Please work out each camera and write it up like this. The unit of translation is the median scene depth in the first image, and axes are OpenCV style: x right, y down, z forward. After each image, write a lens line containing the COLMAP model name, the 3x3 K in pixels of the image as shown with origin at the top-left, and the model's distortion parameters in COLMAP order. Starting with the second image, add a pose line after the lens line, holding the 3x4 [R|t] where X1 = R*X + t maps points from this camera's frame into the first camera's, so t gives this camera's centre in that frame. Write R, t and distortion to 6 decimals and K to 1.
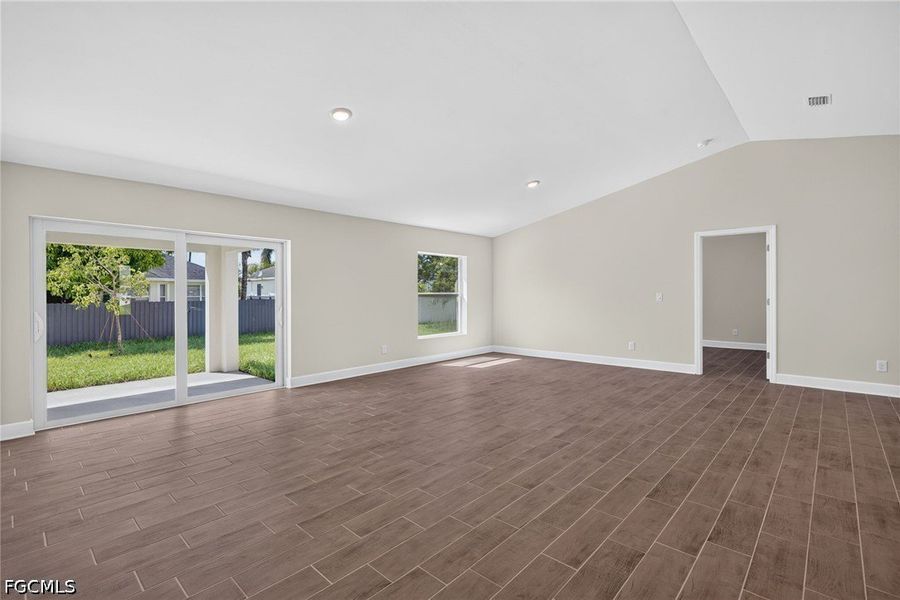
lens RADIAL K [[413.2, 0, 450.0], [0, 413.2, 300.0], [0, 0, 1]] dist [0.003223, 0.000043]
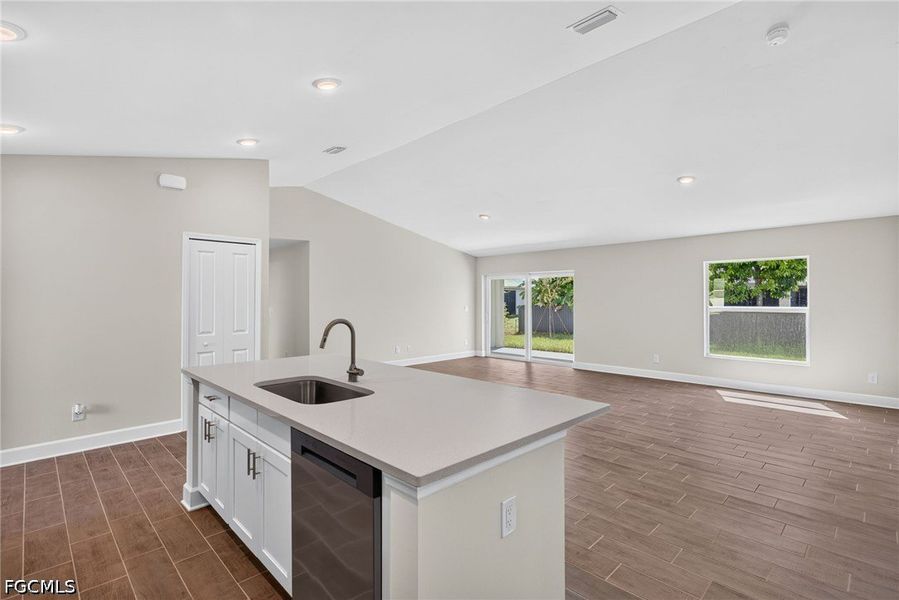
lens RADIAL K [[422.8, 0, 449.5], [0, 422.8, 300.0], [0, 0, 1]] dist [0.000709, 0.000362]
pose [[-0.043856, 0.009231, -0.998995, 1.792894], [-0.010303, 0.999900, 0.009692, -0.071130], [0.998985, 0.010718, -0.043757, 0.922786]]
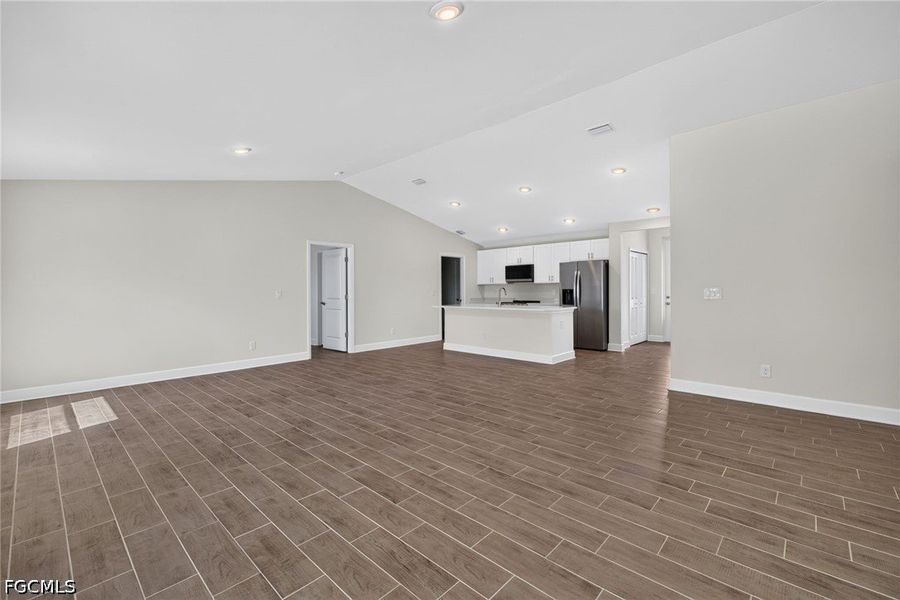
lens RADIAL K [[385.2, 0, 447.3], [0, 385.2, 292.4], [0, 0, 1]] dist [0.005105, 0.000453]
pose [[0.007919, 0.002232, 0.999966, -0.879590], [0.016715, 0.999858, -0.002364, -0.005890], [-0.999829, 0.016733, 0.007880, 1.006441]]
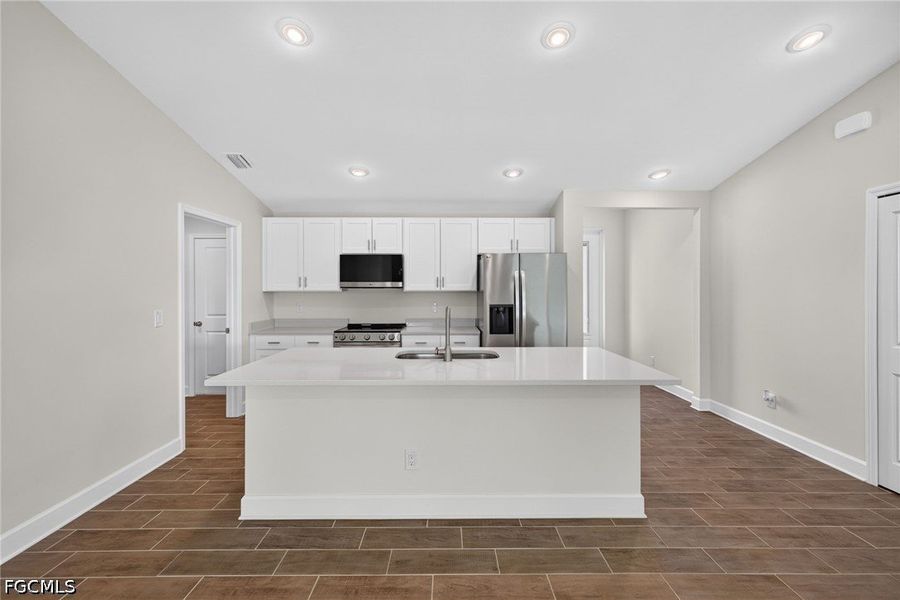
lens RADIAL K [[385.2, 0, 447.3], [0, 385.2, 292.4], [0, 0, 1]] dist [0.005105, 0.000453]
pose [[-0.679805, 0.004422, 0.733379, 0.601474], [0.013884, 0.999880, 0.006841, -0.064070], [-0.733261, 0.014833, -0.679785, 1.232017]]
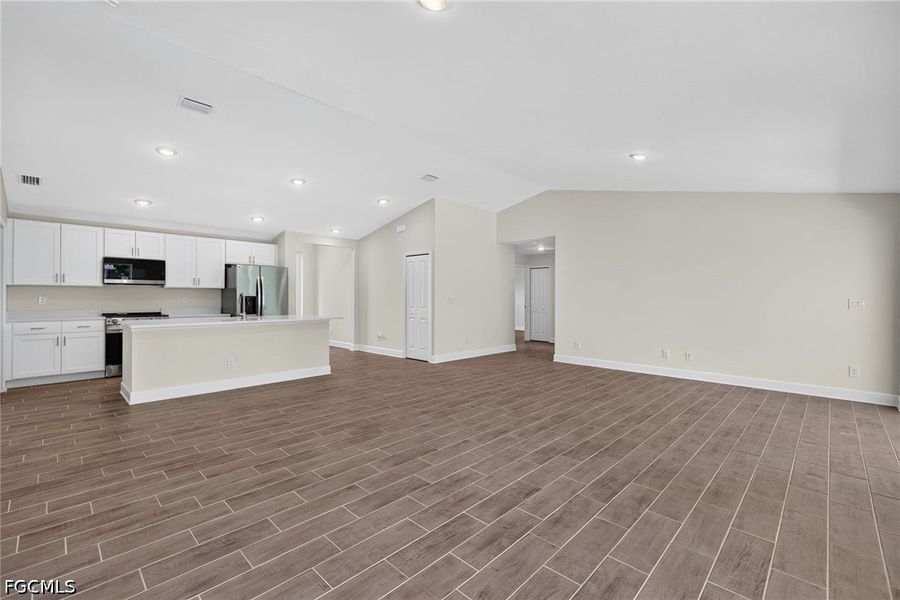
lens RADIAL K [[389.0, 0, 450.0], [0, 389.0, 300.0], [0, 0, 1]] dist [0.011099, -0.000555]
pose [[-0.999655, 0.004025, 0.025962, 0.289253], [0.004467, 0.999845, 0.017008, -0.027654], [-0.025889, 0.017118, -0.999518, 2.234507]]
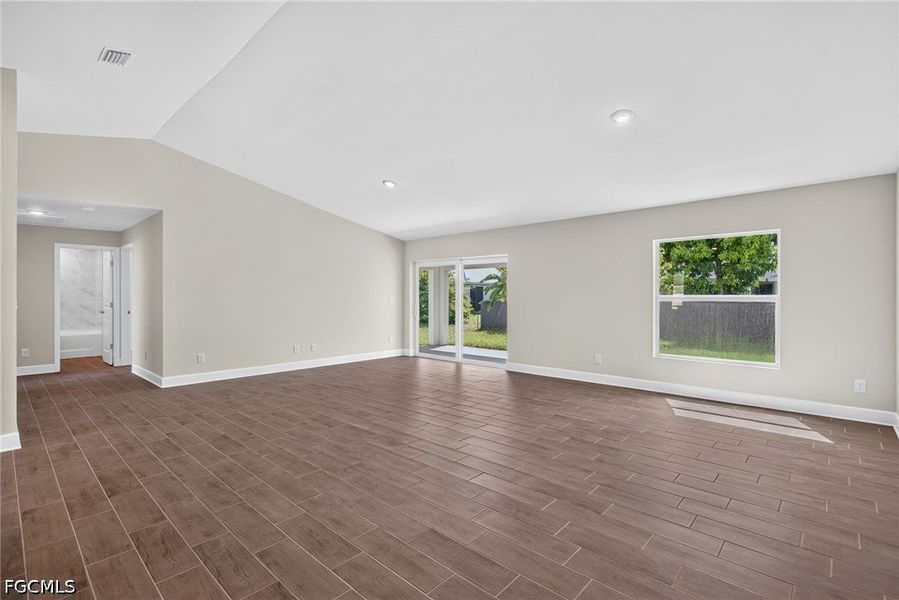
lens RADIAL K [[412.7, 0, 449.5], [0, 412.7, 300.0], [0, 0, 1]] dist [0.003223, 0.000043]
pose [[0.007371, 0.014410, -0.999869, 1.346156], [-0.013511, 0.999806, 0.014309, -0.029506], [0.999882, 0.013404, 0.007564, 1.228182]]
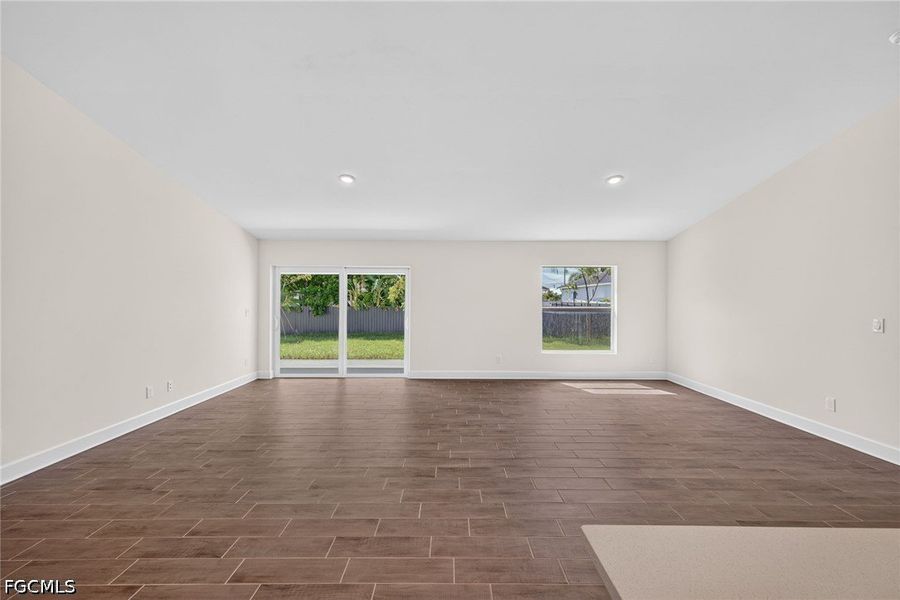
lens RADIAL K [[385.2, 0, 447.3], [0, 385.2, 292.4], [0, 0, 1]] dist [0.005105, 0.000453]
pose [[0.680411, -0.004459, -0.732817, 0.893380], [-0.017913, 0.999582, -0.022714, -0.051574], [0.732611, 0.028582, 0.680047, 0.383728]]
